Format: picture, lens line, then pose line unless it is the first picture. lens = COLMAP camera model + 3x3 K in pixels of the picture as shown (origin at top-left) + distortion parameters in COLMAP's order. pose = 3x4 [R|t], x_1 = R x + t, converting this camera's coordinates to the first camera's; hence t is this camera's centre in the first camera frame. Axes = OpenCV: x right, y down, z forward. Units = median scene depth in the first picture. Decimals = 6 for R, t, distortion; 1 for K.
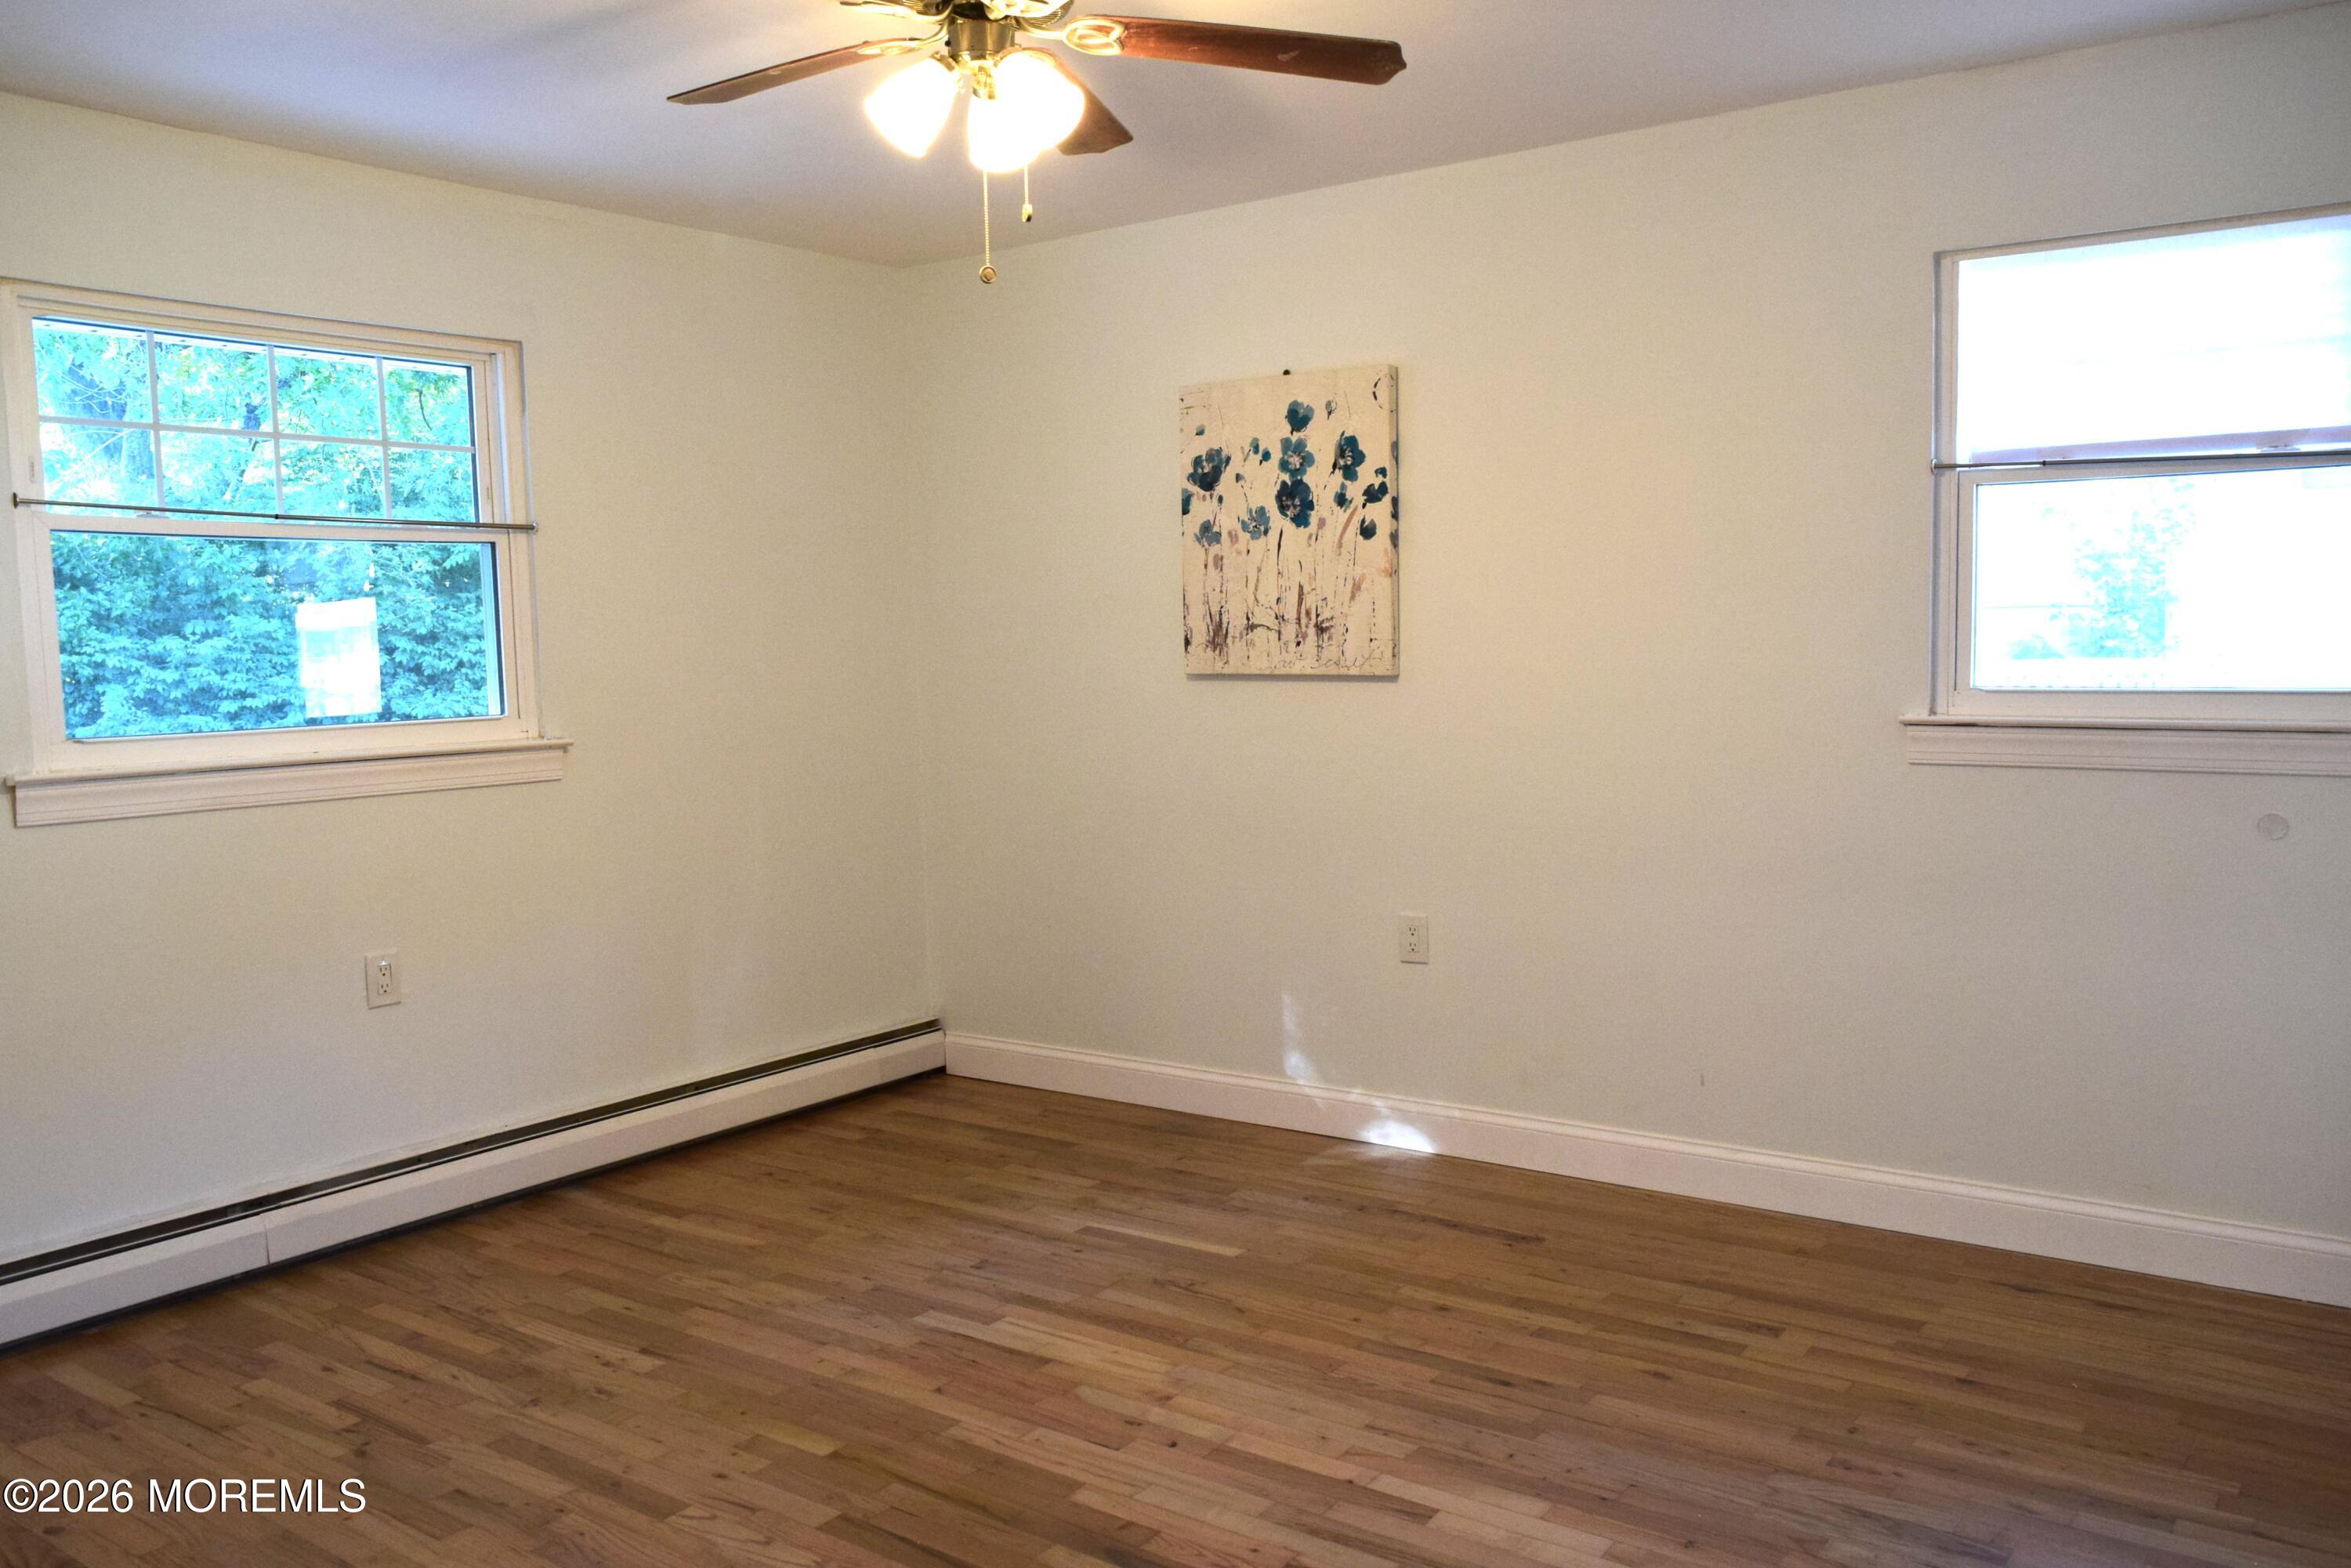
lens RADIAL K [[1829.3, 0, 1175.5], [0, 1829.3, 784.0], [0, 0, 1]] dist [-0.008929, -0.000810]
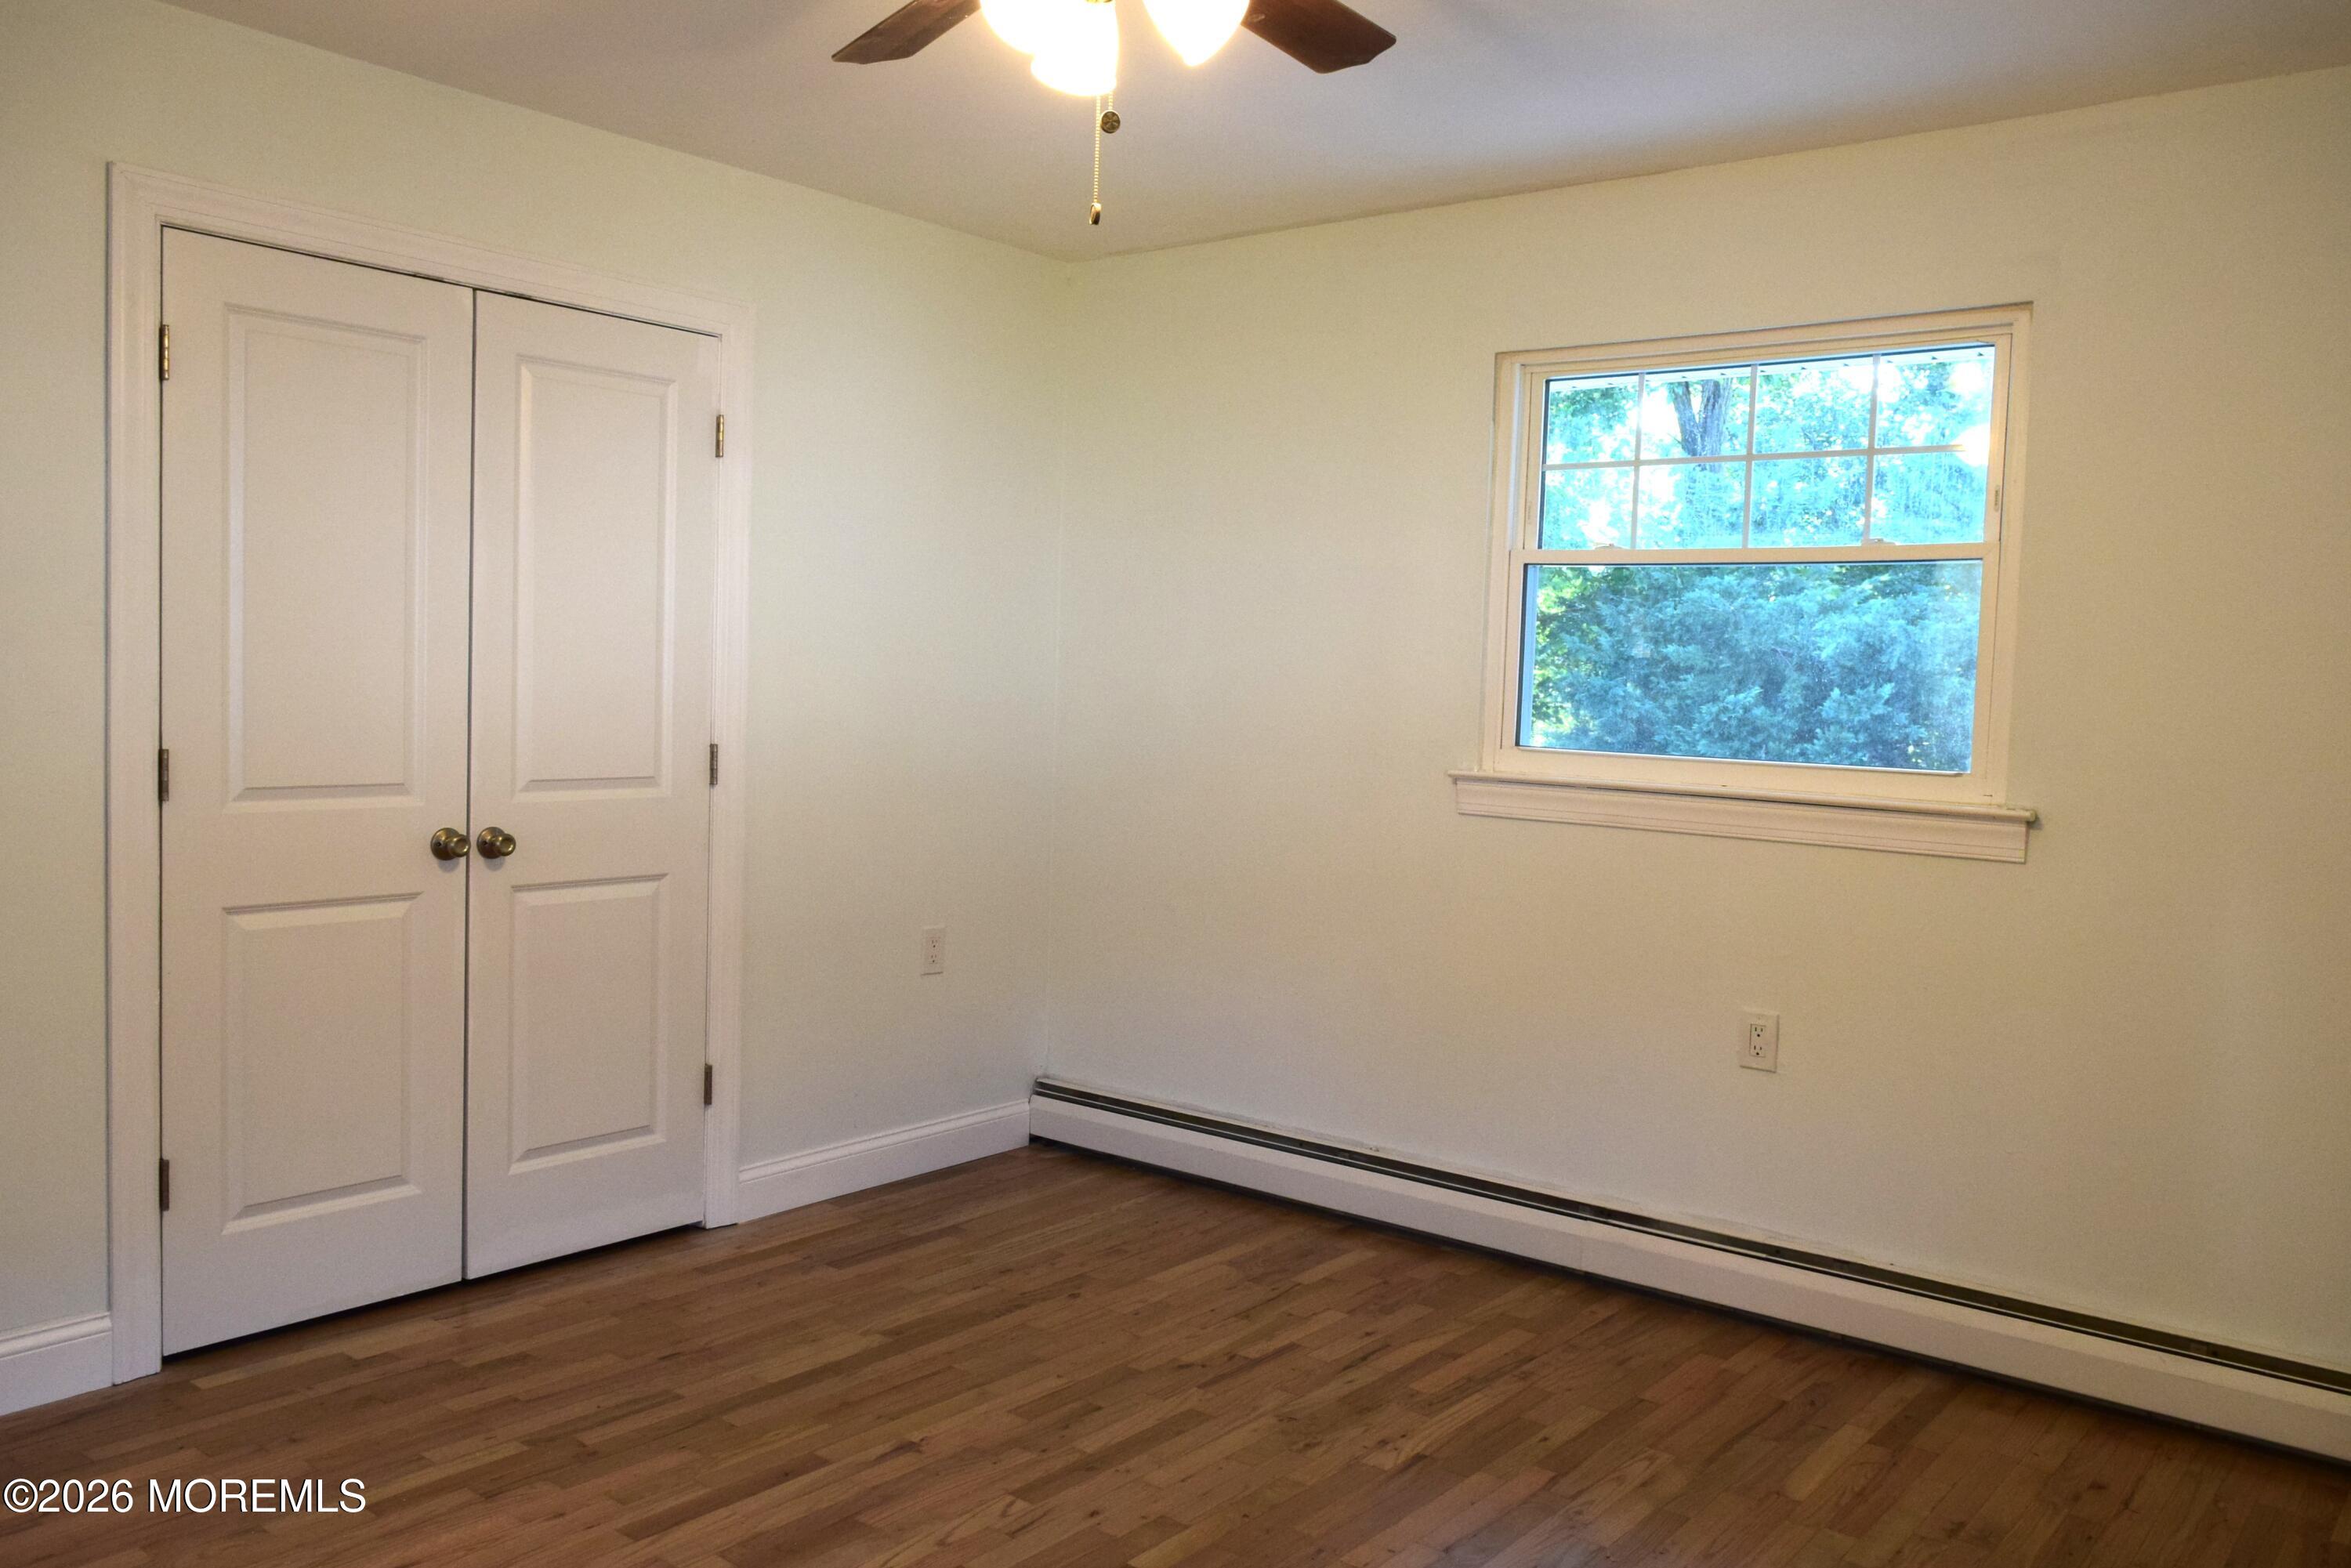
lens RADIAL K [[1829.3, 0, 1175.5], [0, 1829.3, 784.0], [0, 0, 1]] dist [-0.008929, -0.000810]
pose [[-0.048765, 0.084079, -0.995265, 0.542704], [-0.113401, 0.989541, 0.089152, -0.077675], [0.992352, 0.117211, -0.038720, 0.819526]]
